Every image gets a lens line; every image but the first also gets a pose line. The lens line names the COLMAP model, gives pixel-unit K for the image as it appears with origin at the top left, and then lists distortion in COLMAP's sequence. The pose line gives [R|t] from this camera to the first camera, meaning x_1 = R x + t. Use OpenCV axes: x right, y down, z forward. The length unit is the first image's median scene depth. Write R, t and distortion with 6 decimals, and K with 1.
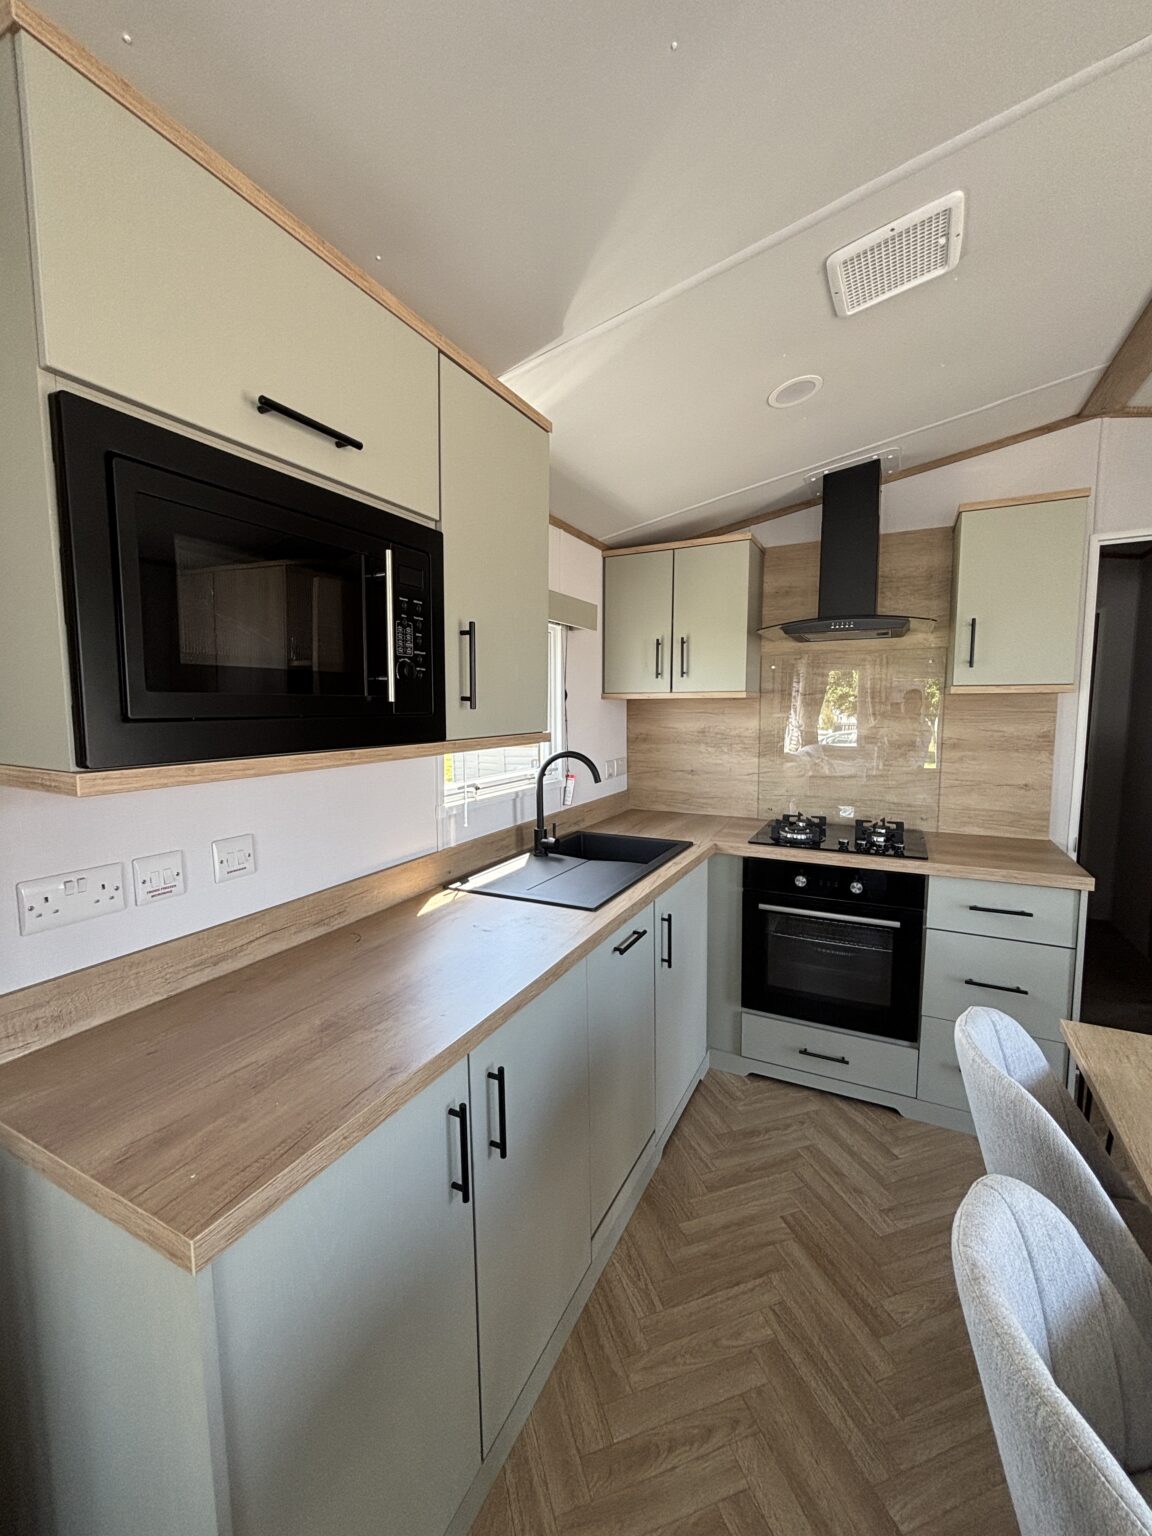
lens RADIAL K [[621.2, 0, 575.6], [0, 621.2, 762.4], [0, 0, 1]] dist [0.002866, 0.000402]
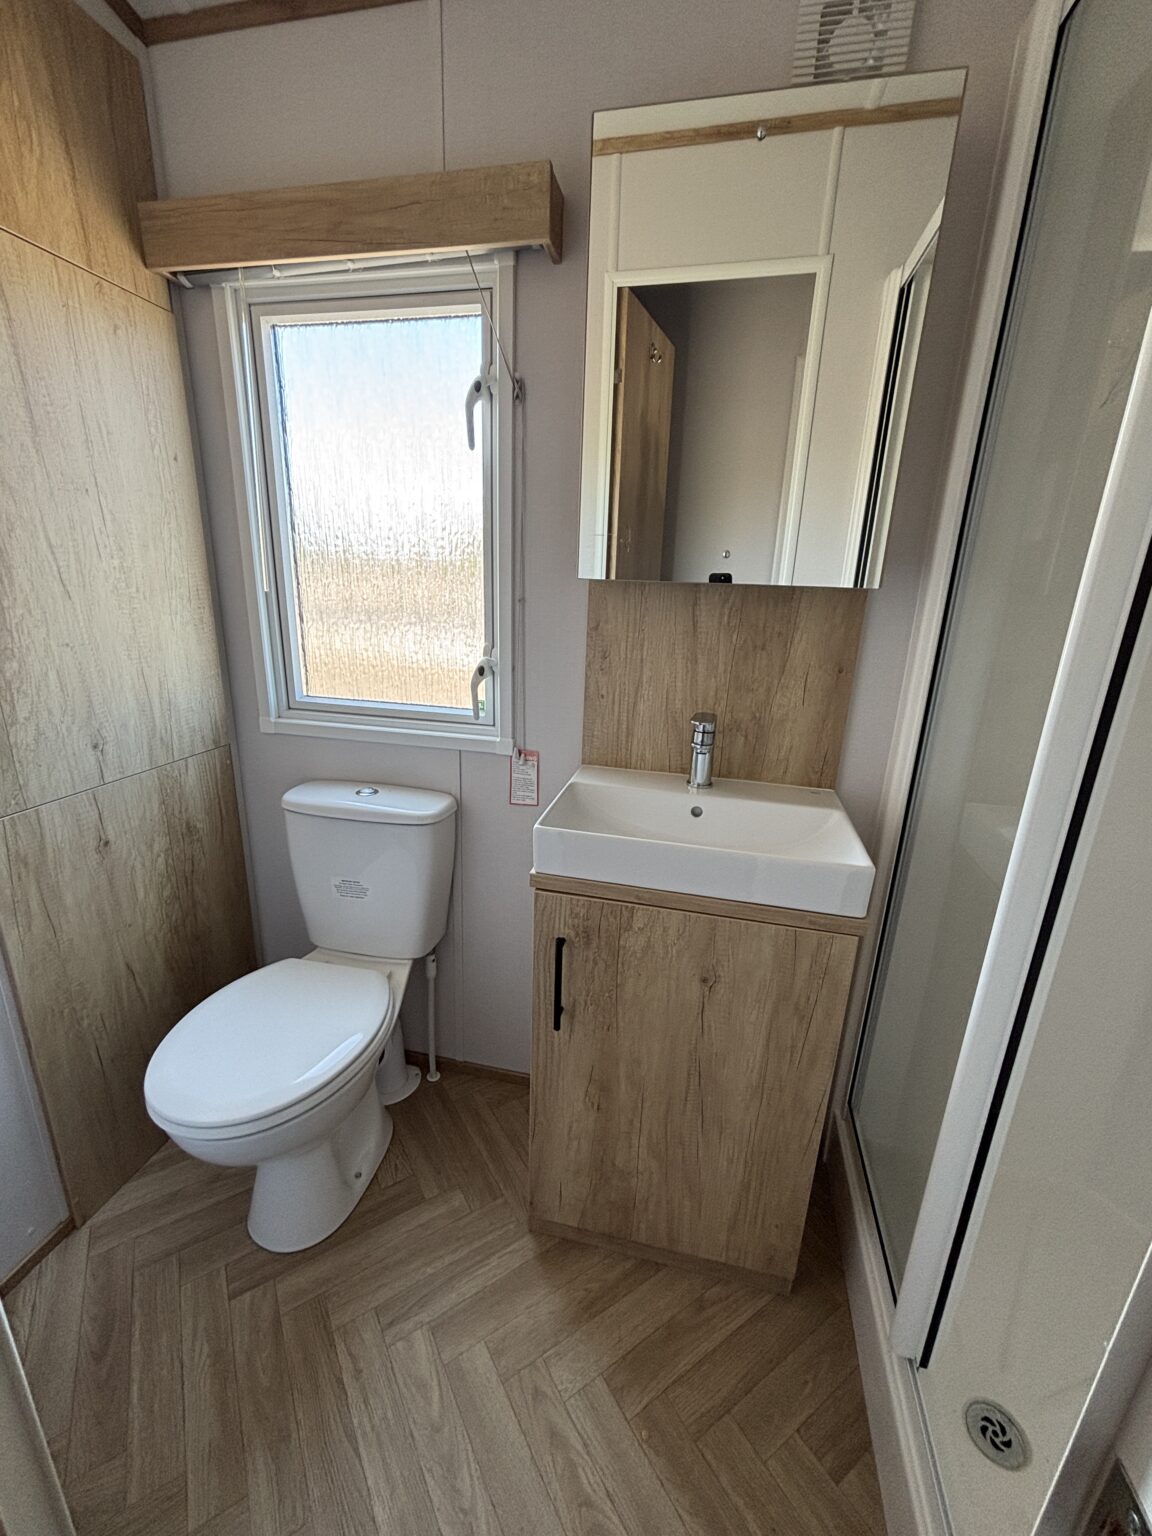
lens RADIAL K [[621.2, 0, 575.2], [0, 621.2, 766.4], [0, 0, 1]] dist [0.002866, 0.000402]
pose [[-0.244385, -0.282455, 0.927629, -0.229781], [0.062587, 0.950046, 0.305769, 0.057116], [-0.967656, 0.132783, -0.214499, 0.885922]]
